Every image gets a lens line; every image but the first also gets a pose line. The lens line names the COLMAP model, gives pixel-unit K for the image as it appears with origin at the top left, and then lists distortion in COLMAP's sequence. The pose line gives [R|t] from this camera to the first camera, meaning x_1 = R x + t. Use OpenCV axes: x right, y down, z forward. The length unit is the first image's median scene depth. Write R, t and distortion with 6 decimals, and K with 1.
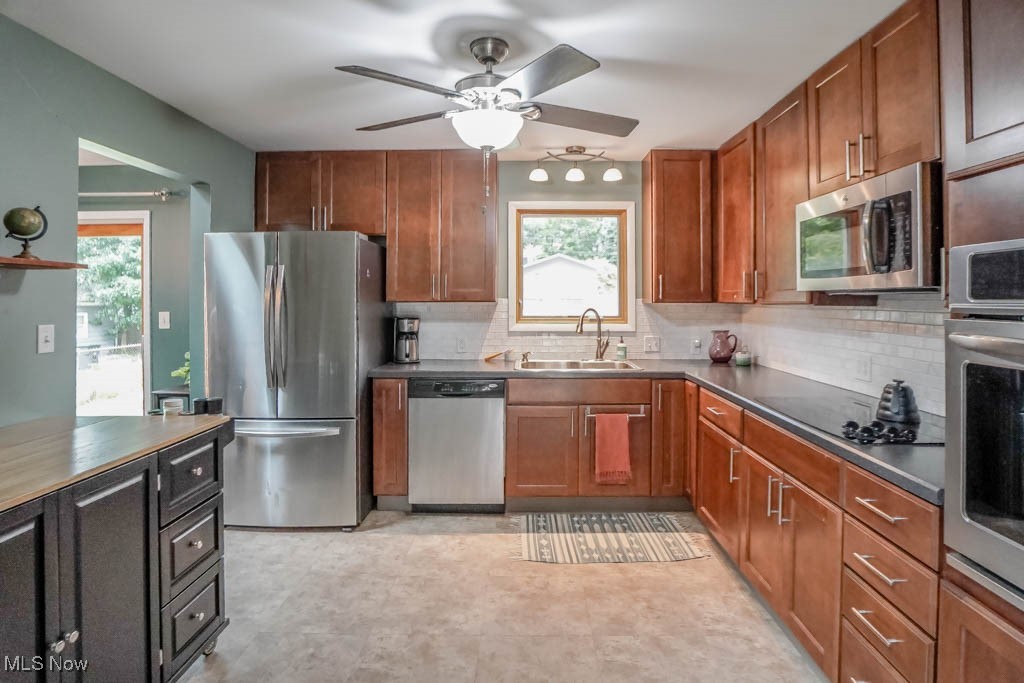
lens RADIAL K [[512.8, 0, 507.5], [0, 512.8, 293.6], [0, 0, 1]] dist [-0.030663, 0.002137]
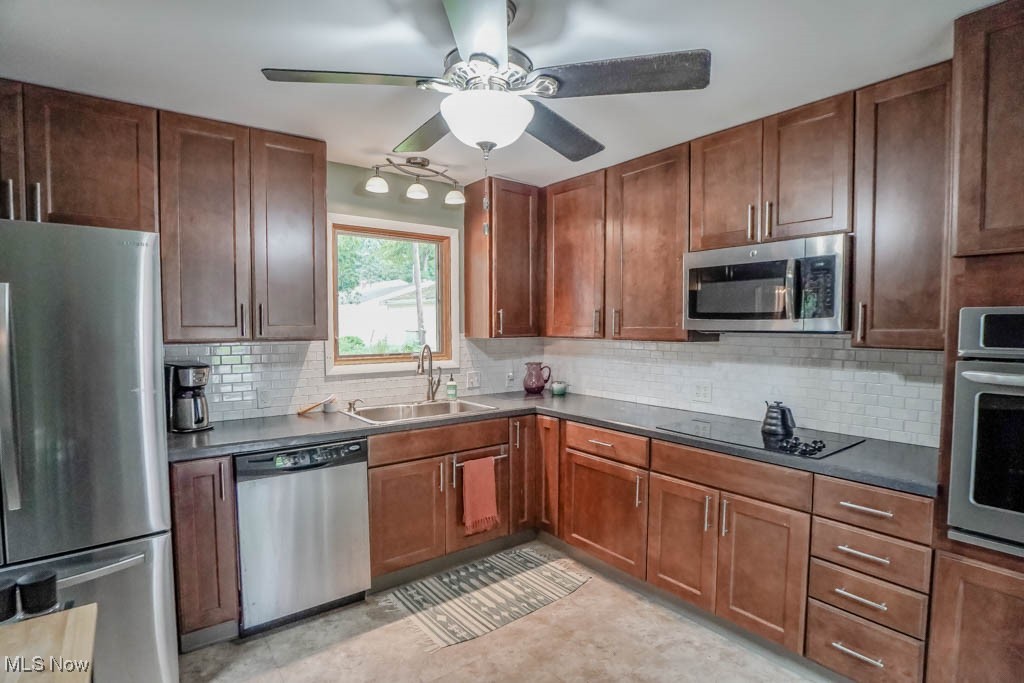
lens RADIAL K [[512.8, 0, 511.9], [0, 512.8, 349.4], [0, 0, 1]] dist [-0.030663, 0.002137]
pose [[0.790207, -0.031158, 0.612047, -0.308461], [-0.004683, 0.998371, 0.056871, -0.017112], [-0.612822, -0.047806, 0.788773, 0.232583]]
